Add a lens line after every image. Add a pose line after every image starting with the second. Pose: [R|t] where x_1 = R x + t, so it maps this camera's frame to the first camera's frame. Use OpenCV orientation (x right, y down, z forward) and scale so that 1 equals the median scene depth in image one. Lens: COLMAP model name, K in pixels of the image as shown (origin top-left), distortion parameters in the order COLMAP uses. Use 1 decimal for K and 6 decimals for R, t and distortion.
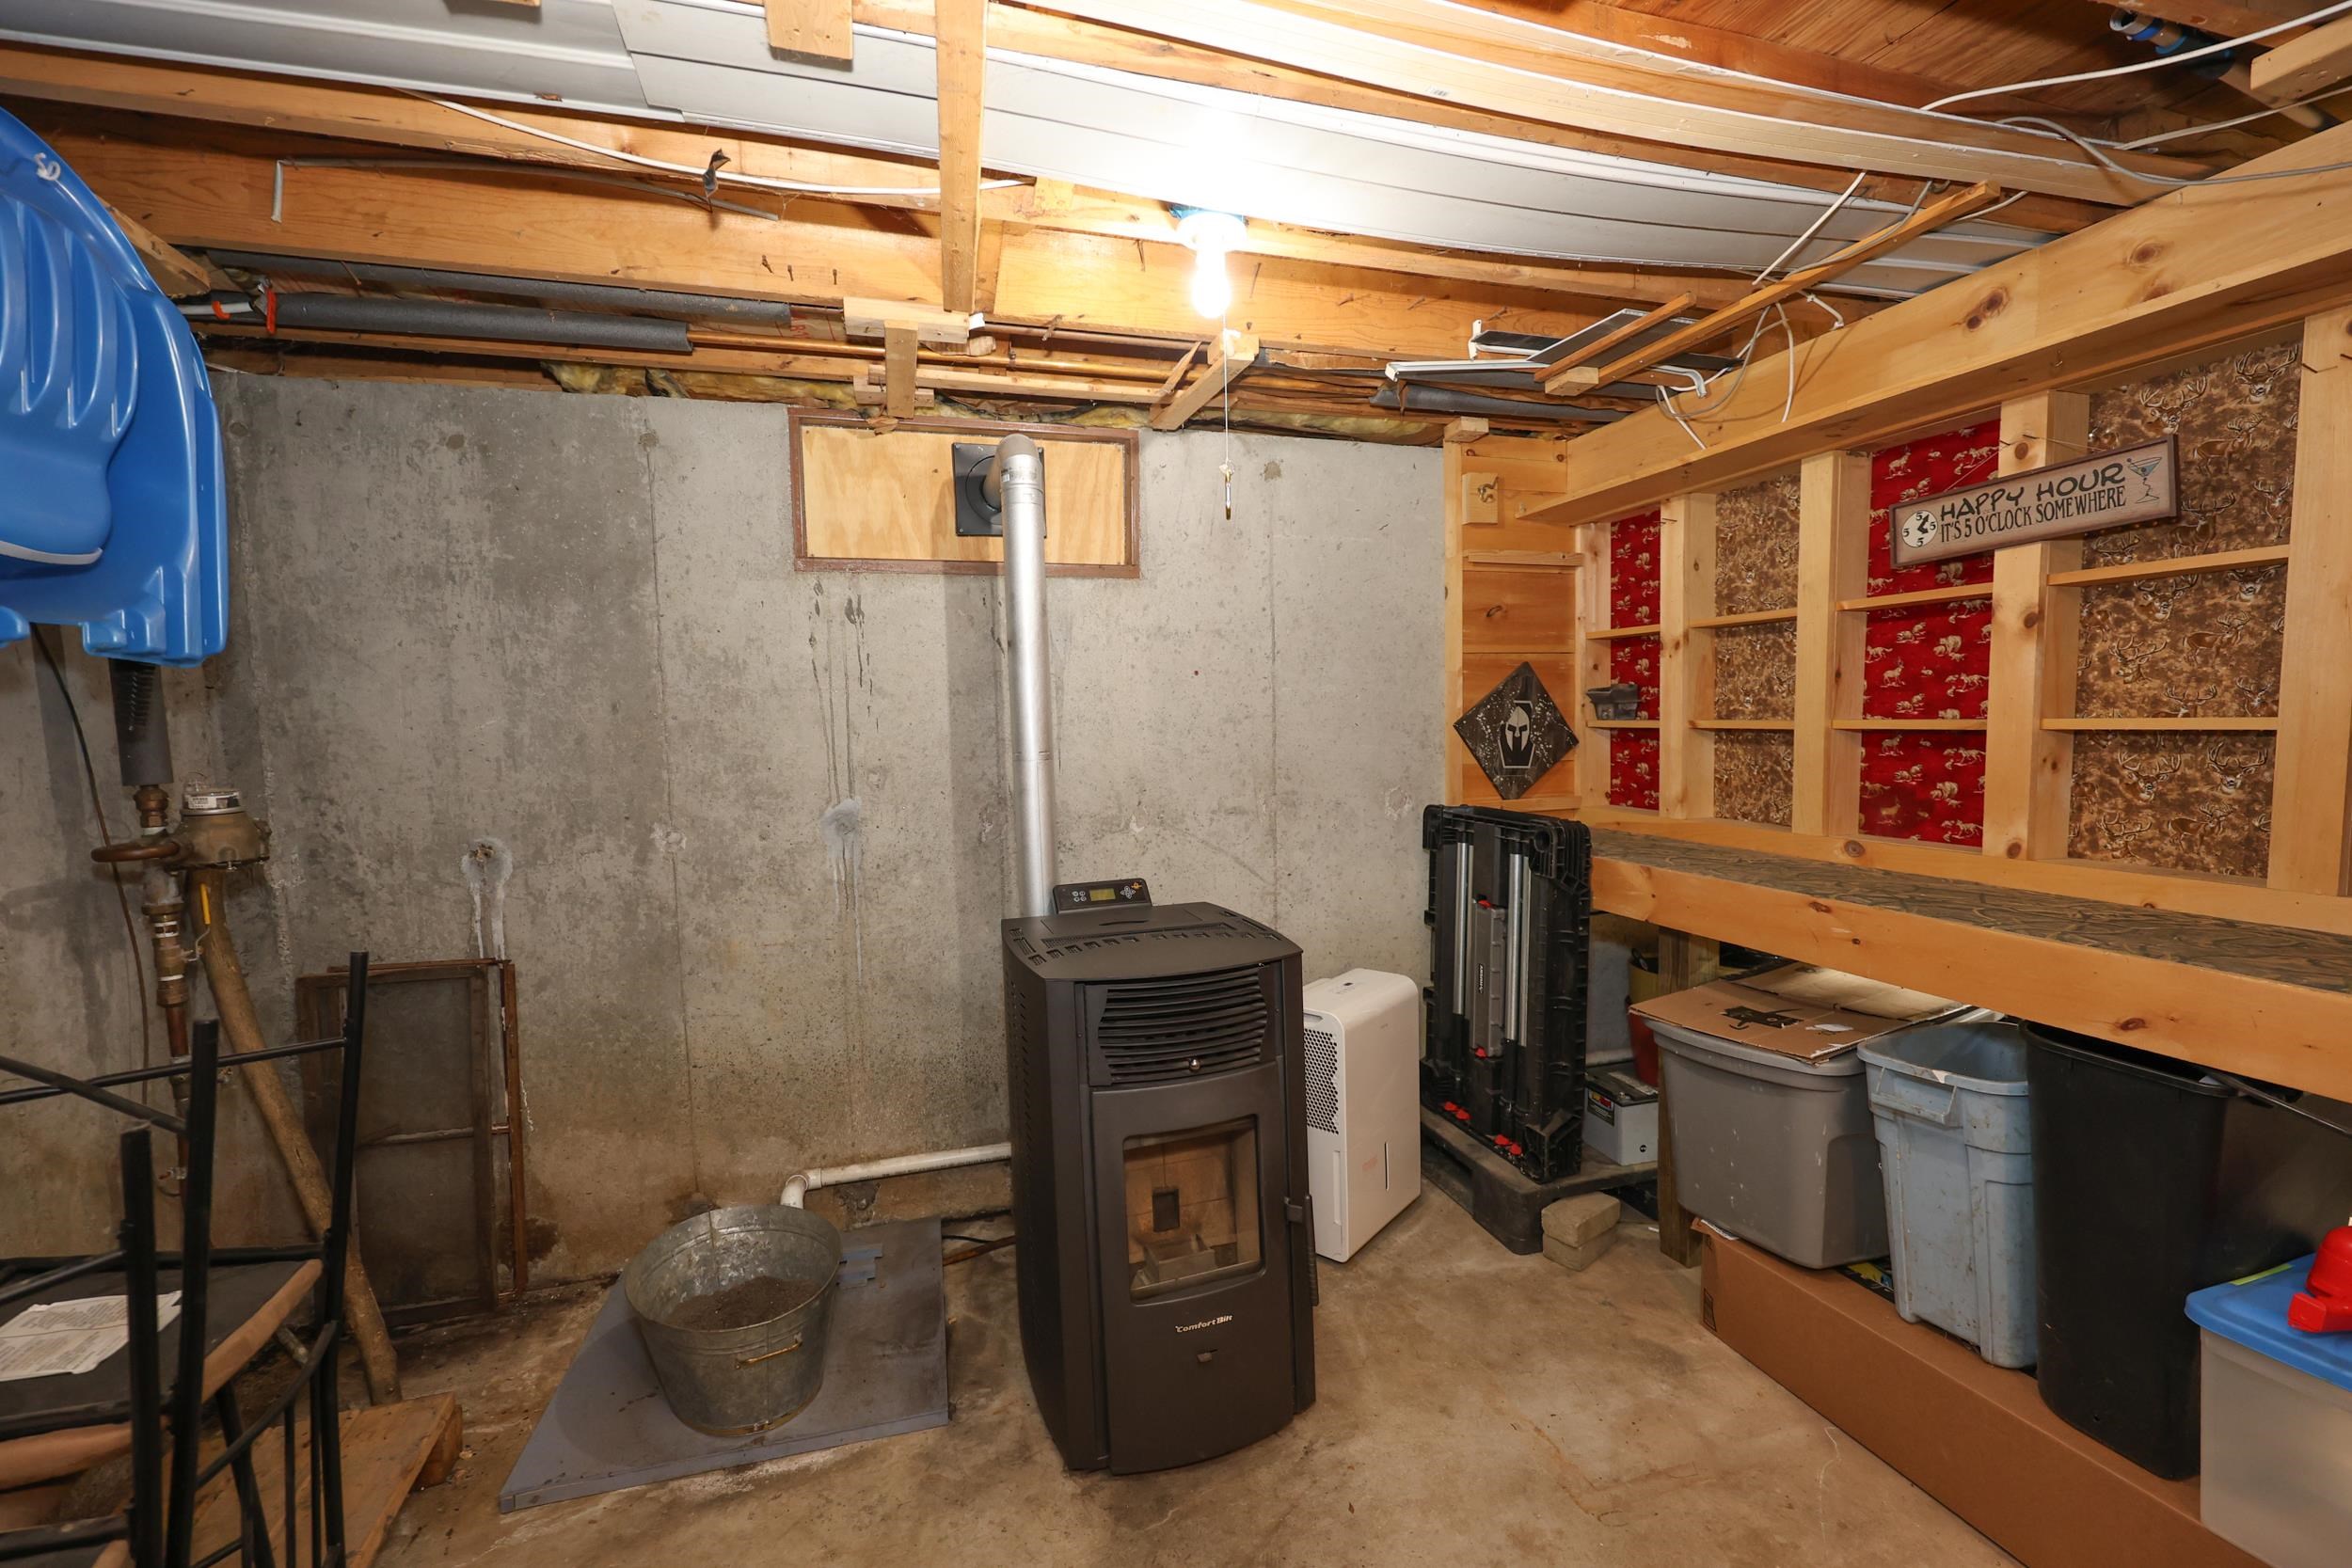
lens RADIAL K [[967.4, 0, 1173.0], [0, 967.4, 776.0], [0, 0, 1]] dist [0.001955, -0.000263]
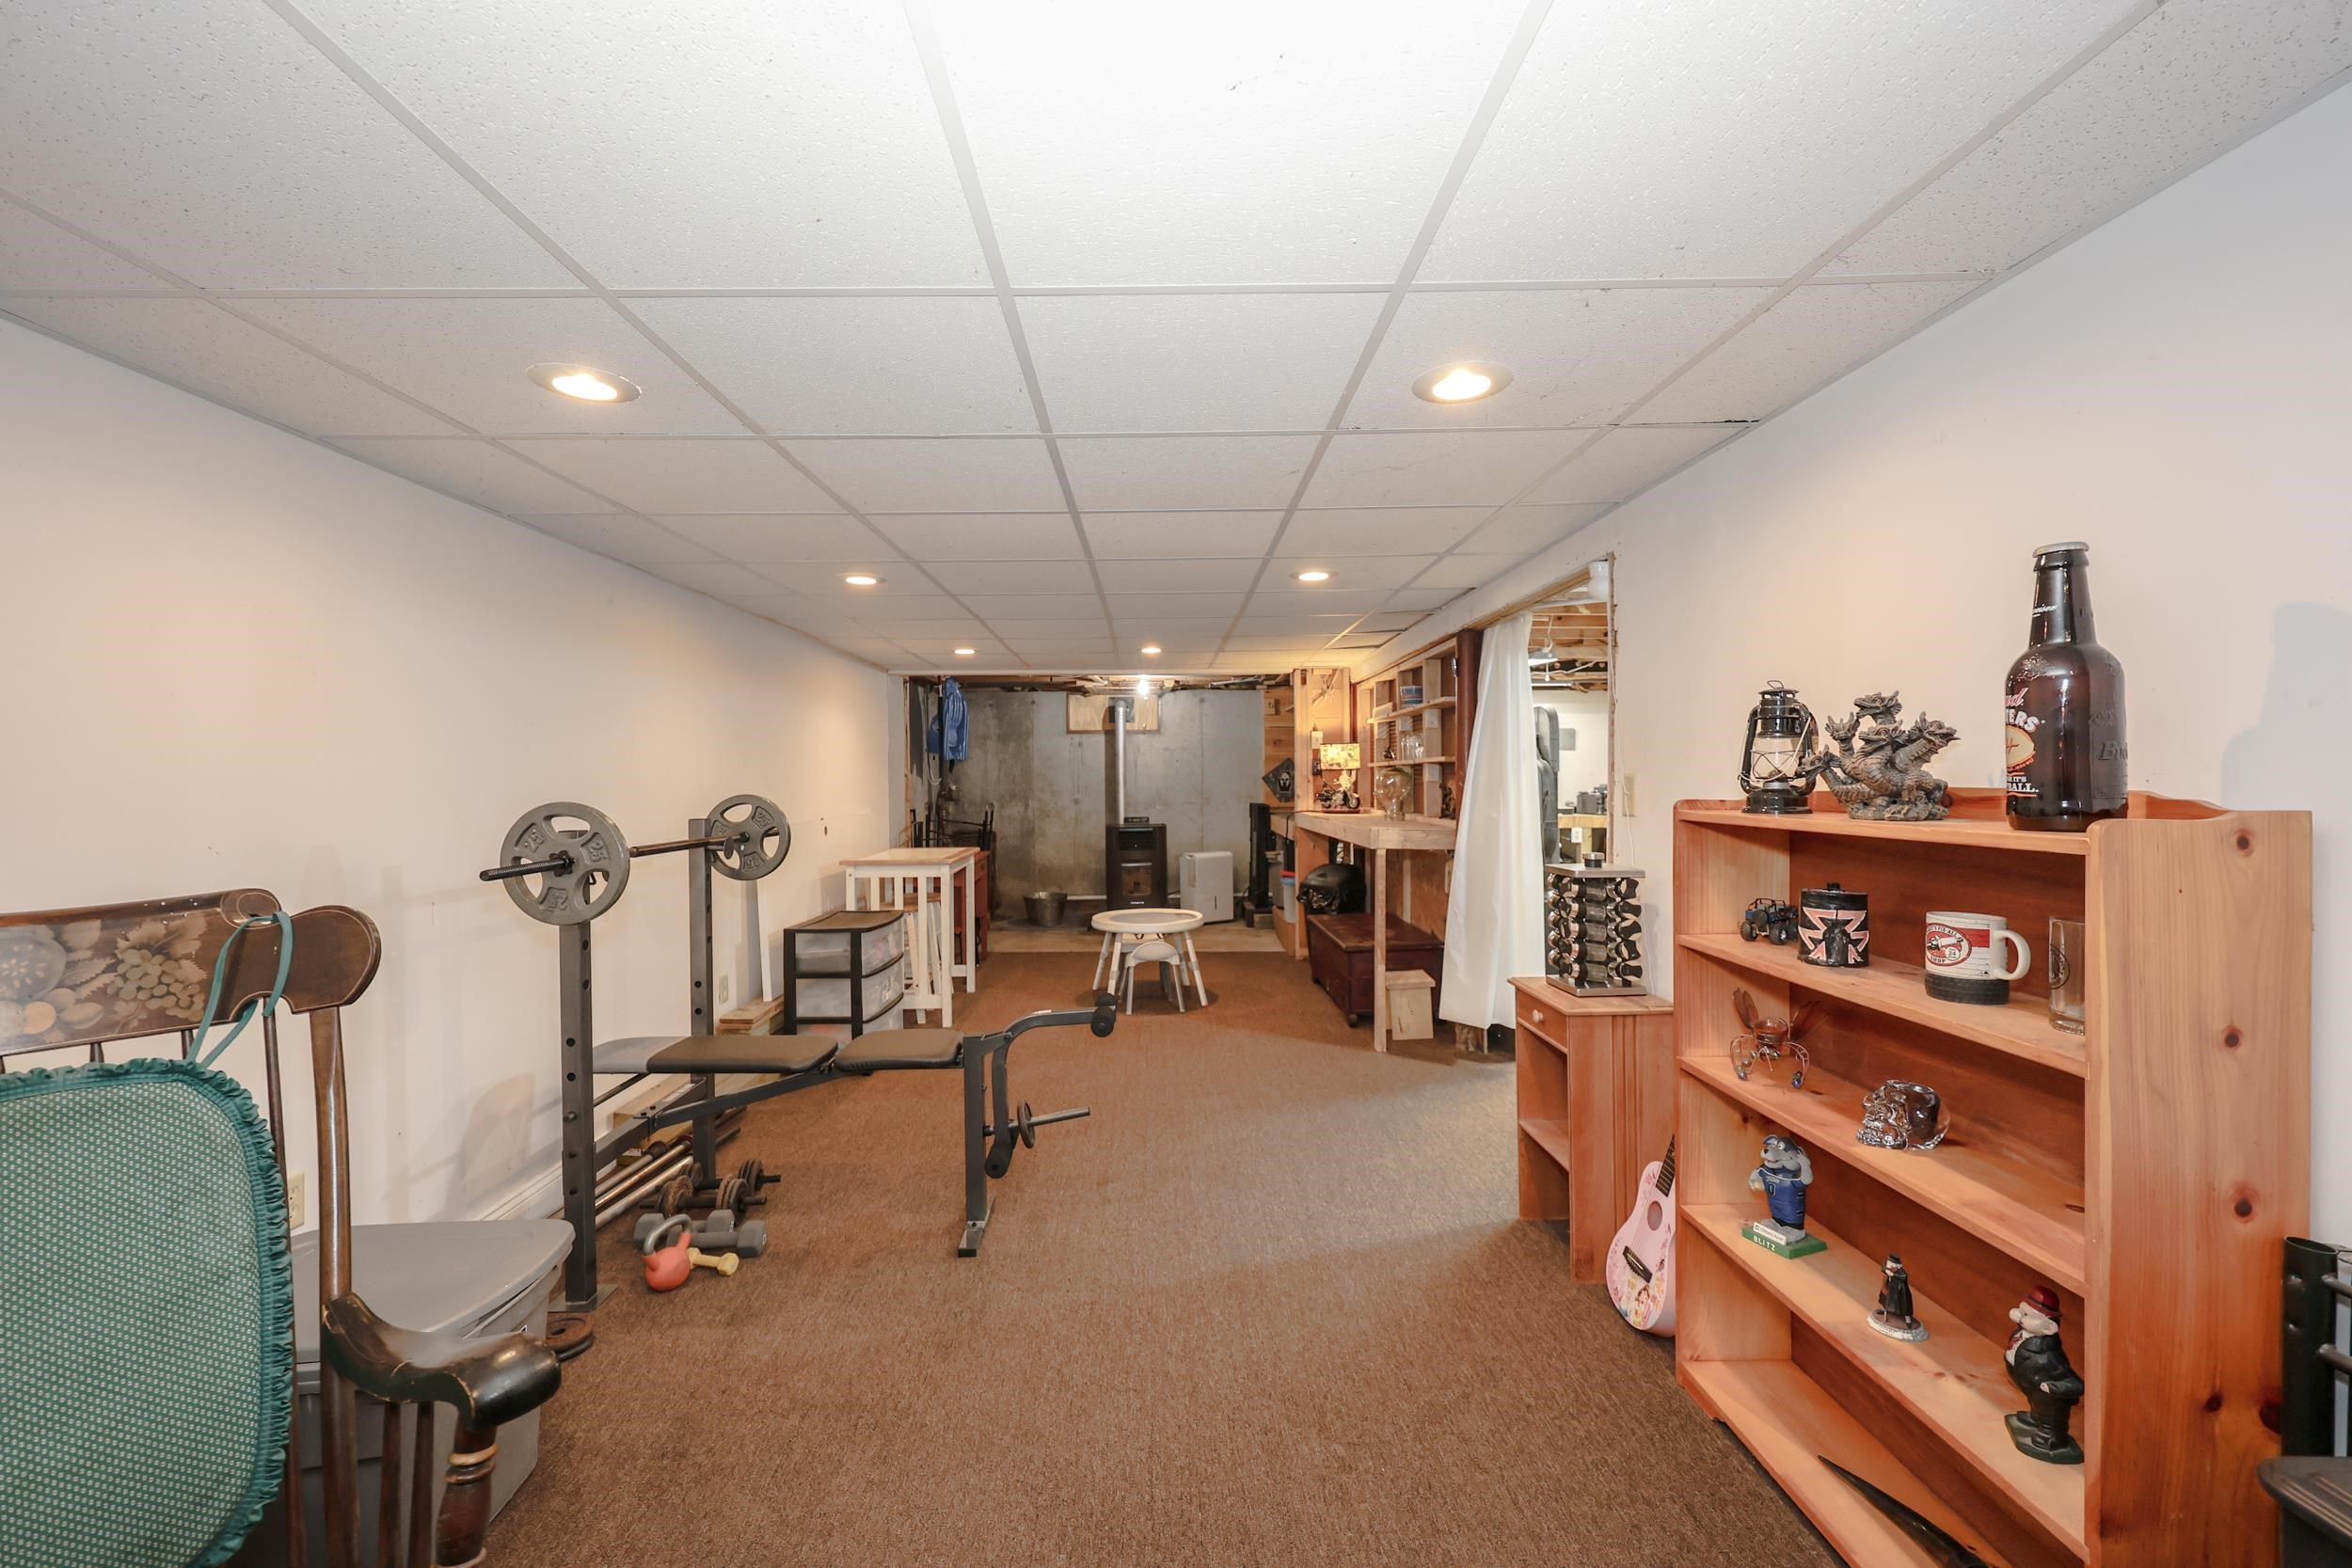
lens RADIAL K [[967.4, 0, 1173.0], [0, 967.4, 776.0], [0, 0, 1]] dist [0.001955, -0.000263]
pose [[0.960828, 0.013593, -0.276813, 1.069163], [-0.031918, 0.997578, -0.061802, 0.174408], [0.275303, 0.068217, 0.958934, -2.519773]]
